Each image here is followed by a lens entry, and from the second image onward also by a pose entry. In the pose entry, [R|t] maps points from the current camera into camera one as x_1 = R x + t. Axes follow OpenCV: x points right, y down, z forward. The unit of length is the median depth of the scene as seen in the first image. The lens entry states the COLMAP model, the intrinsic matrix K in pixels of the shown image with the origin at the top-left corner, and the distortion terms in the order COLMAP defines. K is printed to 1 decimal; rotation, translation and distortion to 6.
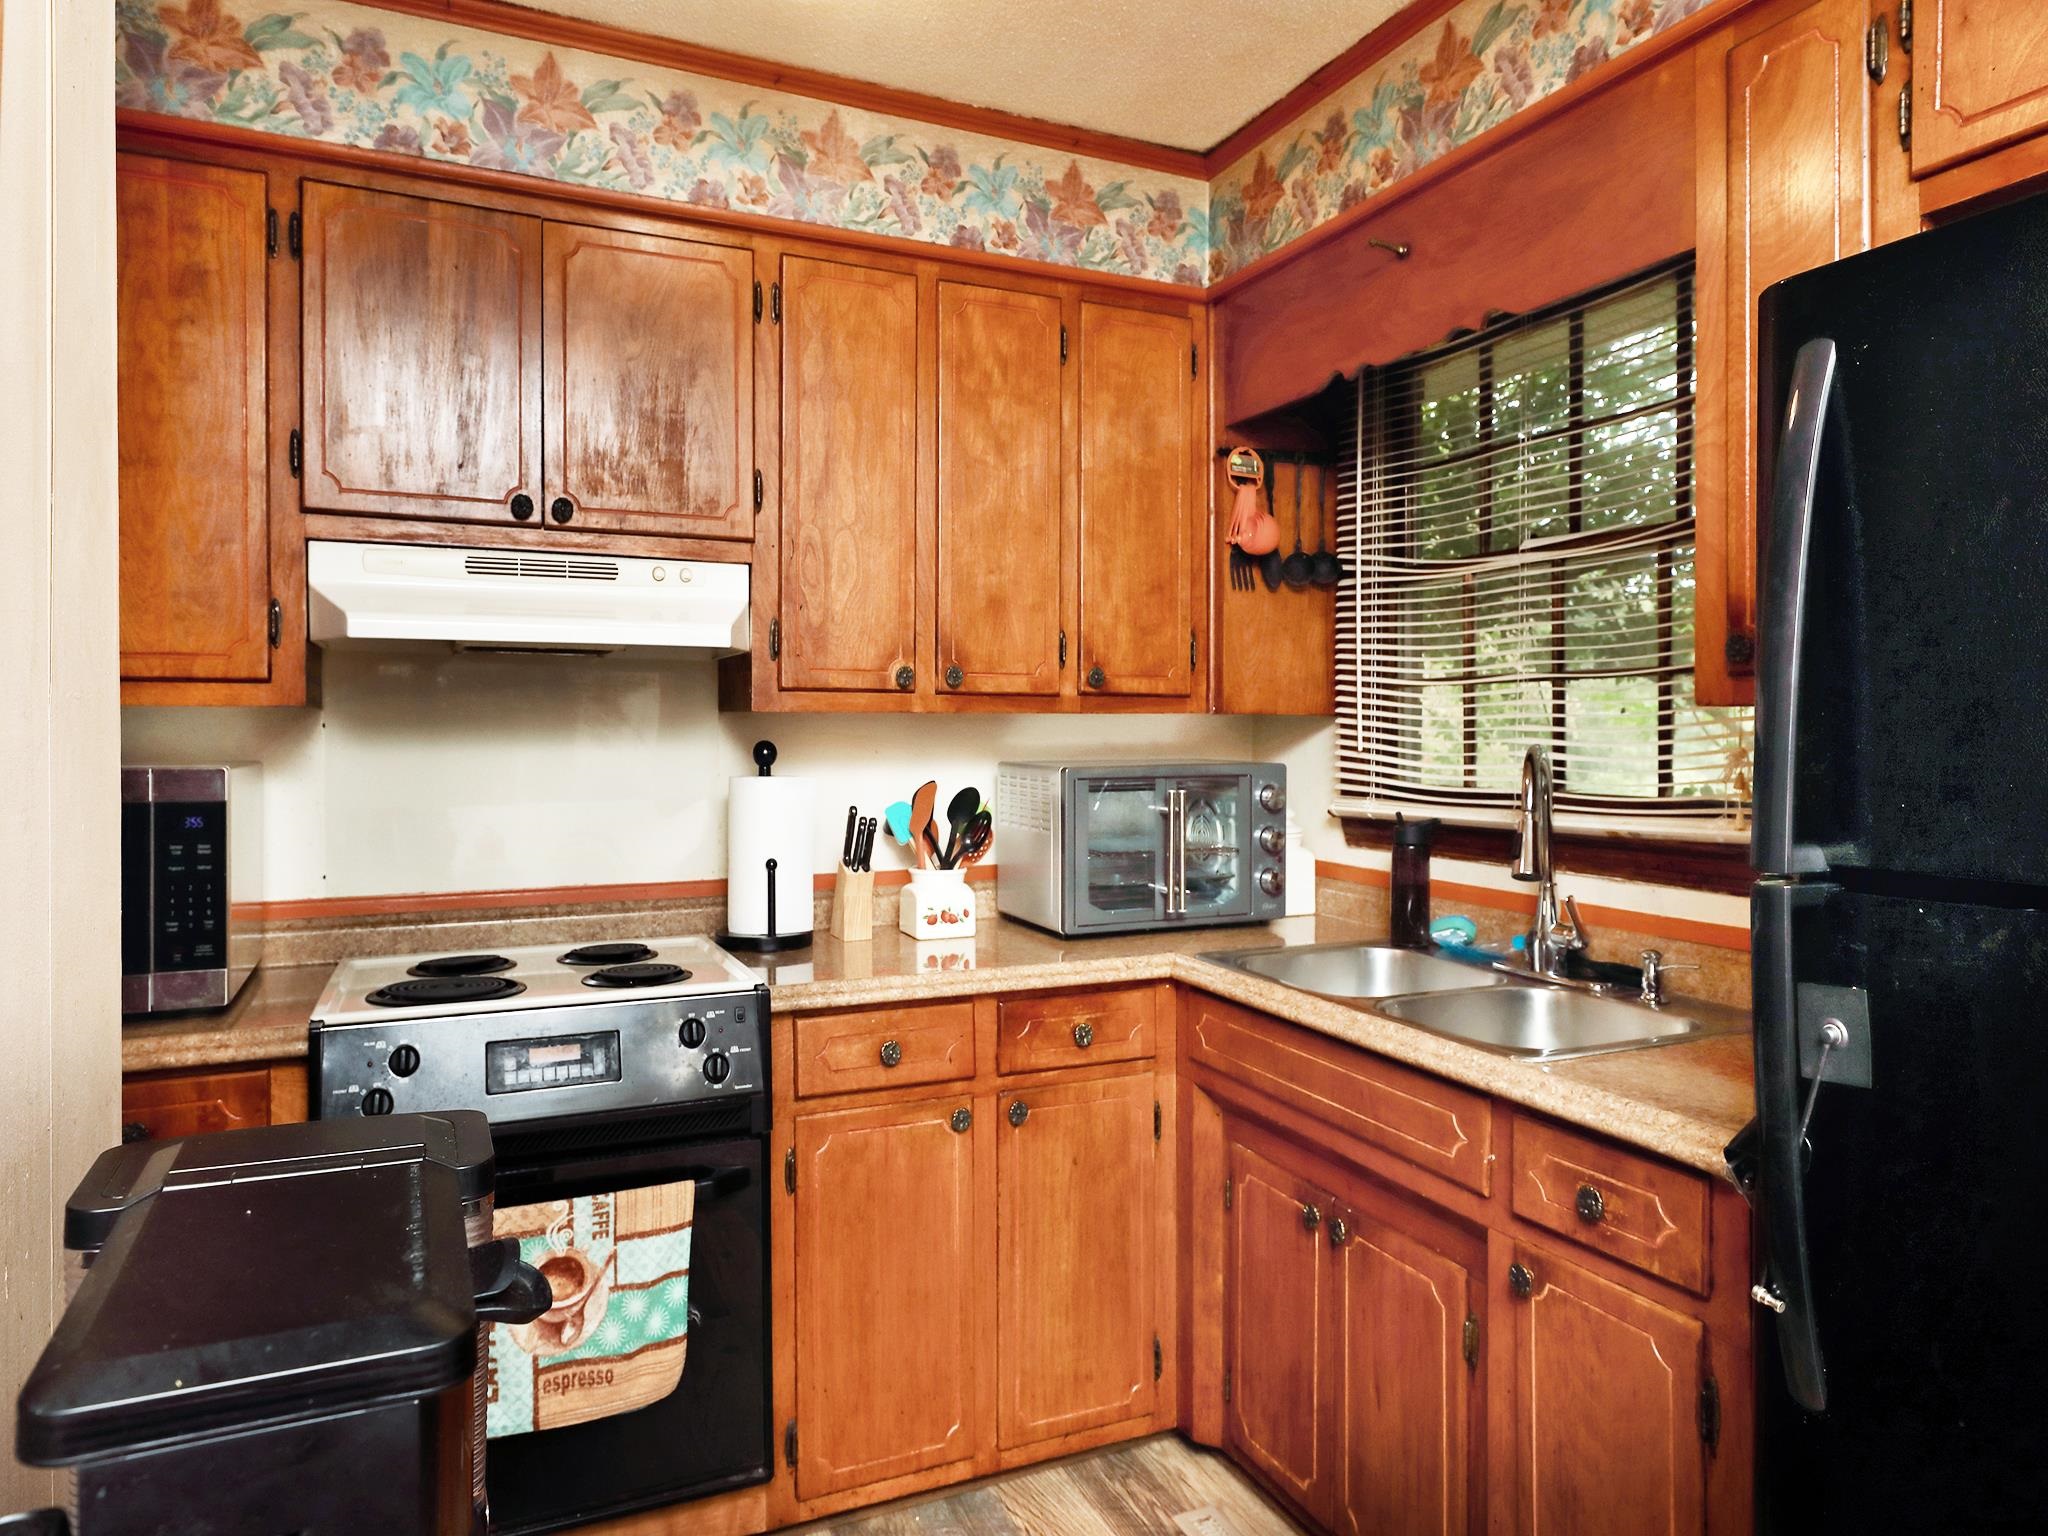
lens RADIAL K [[1260.7, 0, 1024.0], [0, 1260.7, 768.0], [0, 0, 1]] dist [0.000009, 0.000333]
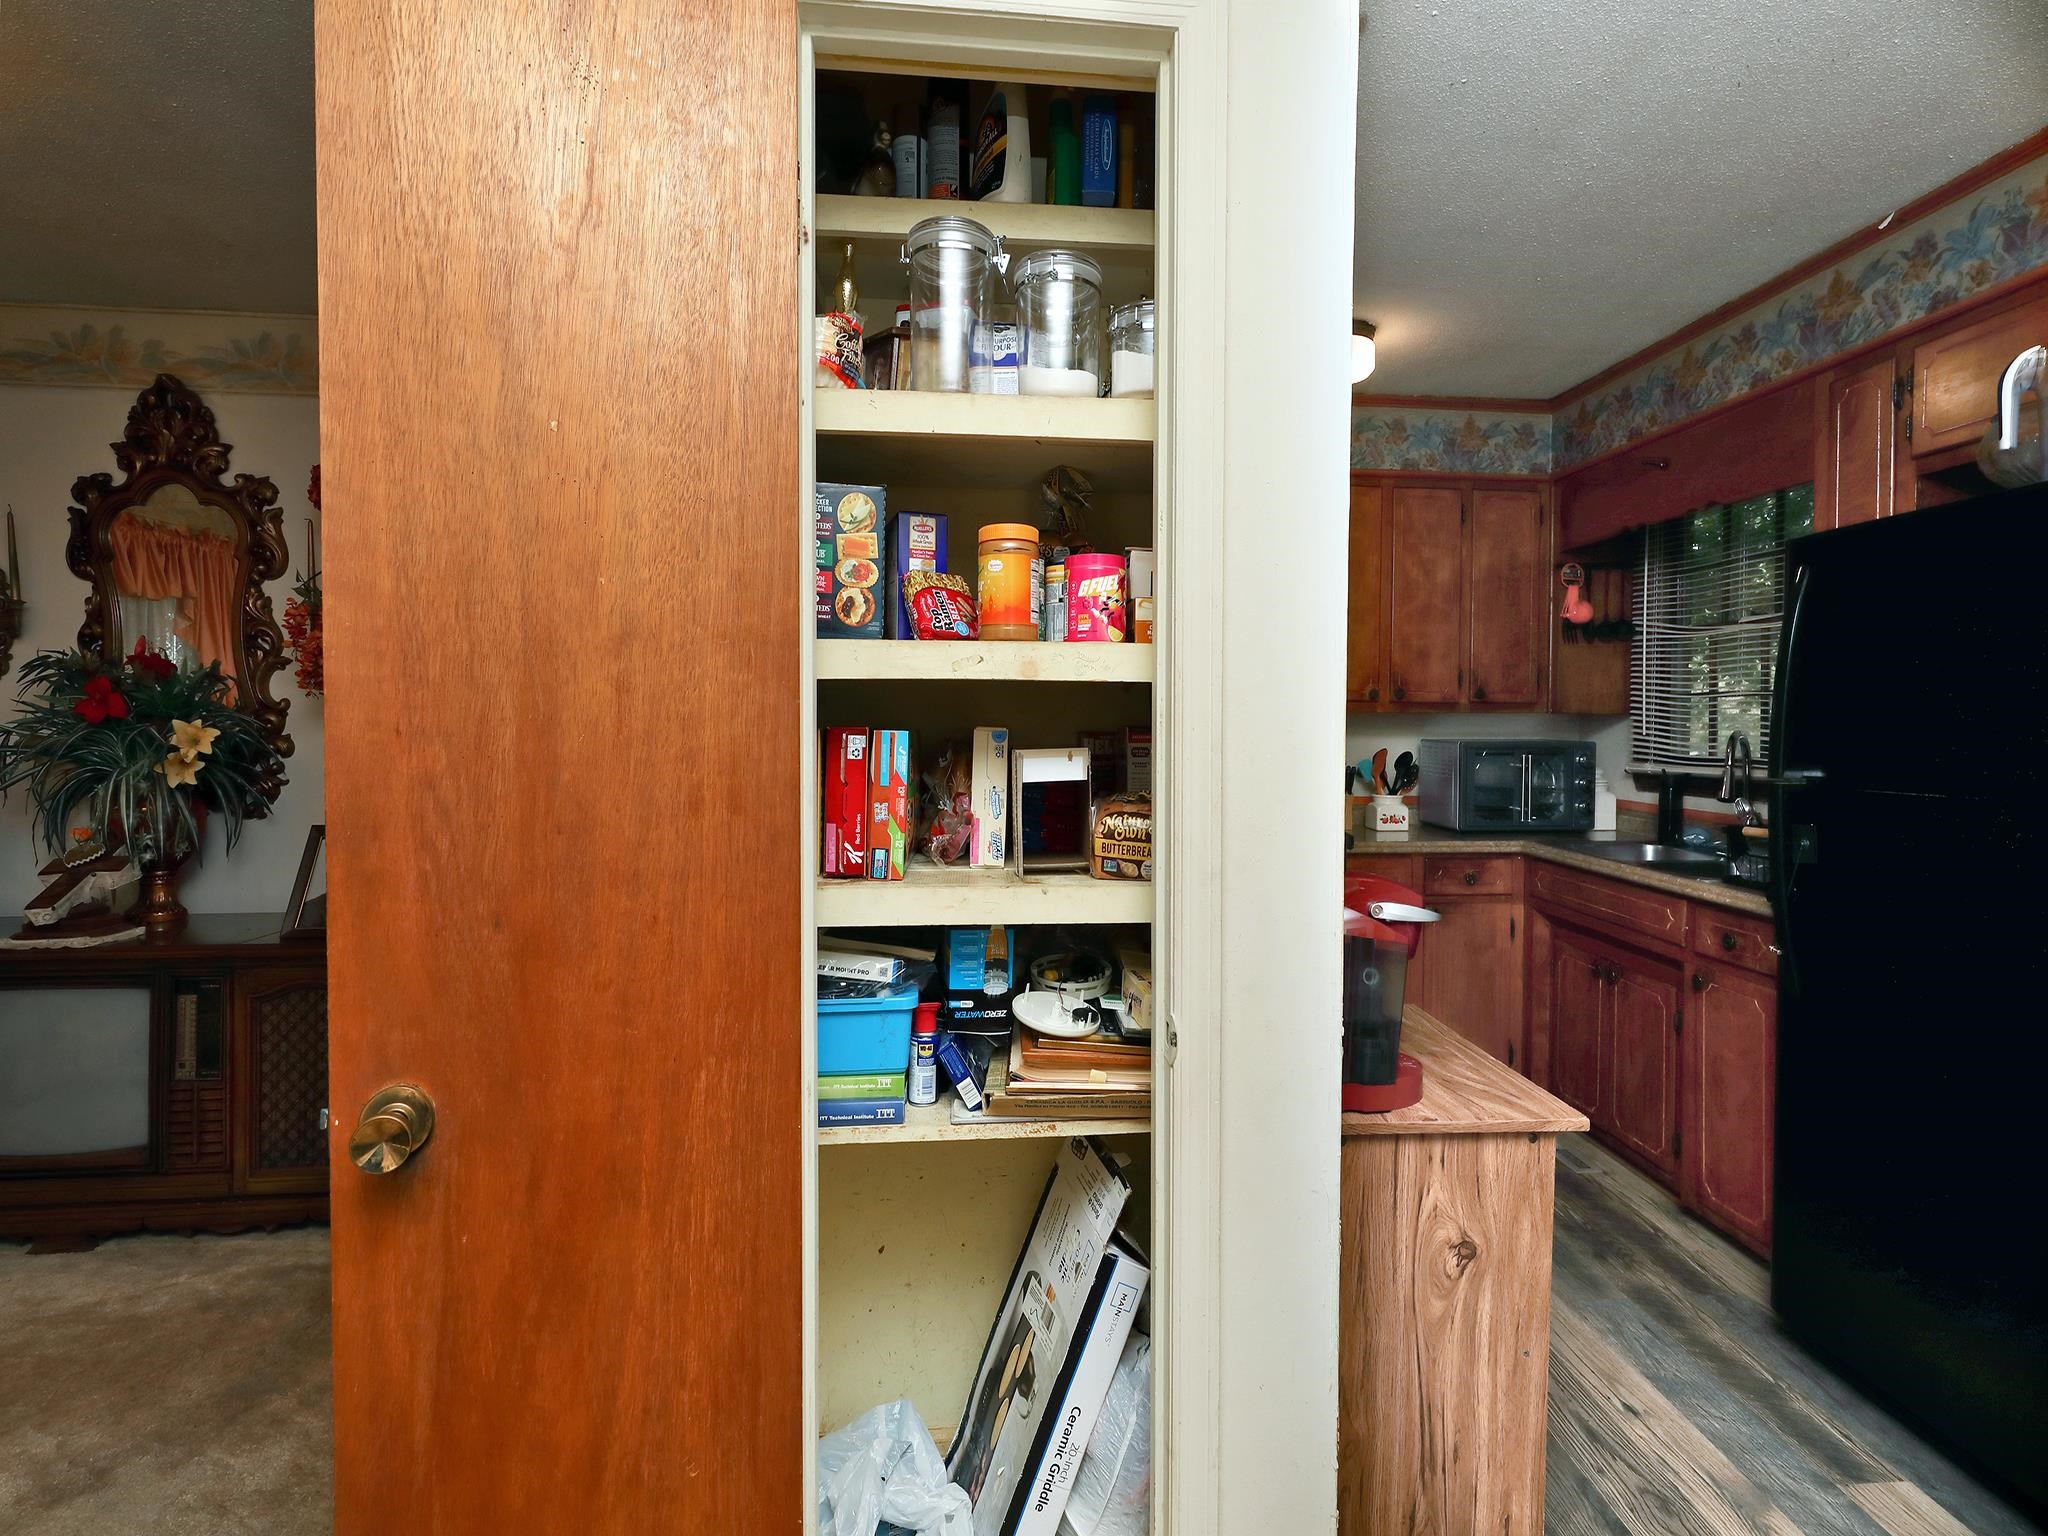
lens RADIAL K [[978.3, 0, 1065.3], [0, 978.3, 738.5], [0, 0, 1]] dist [0.000897, -0.000193]
pose [[0.944525, 0.013269, -0.328171, -0.045290], [-0.018161, 0.999765, -0.011845, 0.022009], [0.327937, 0.017147, 0.944544, -0.551410]]
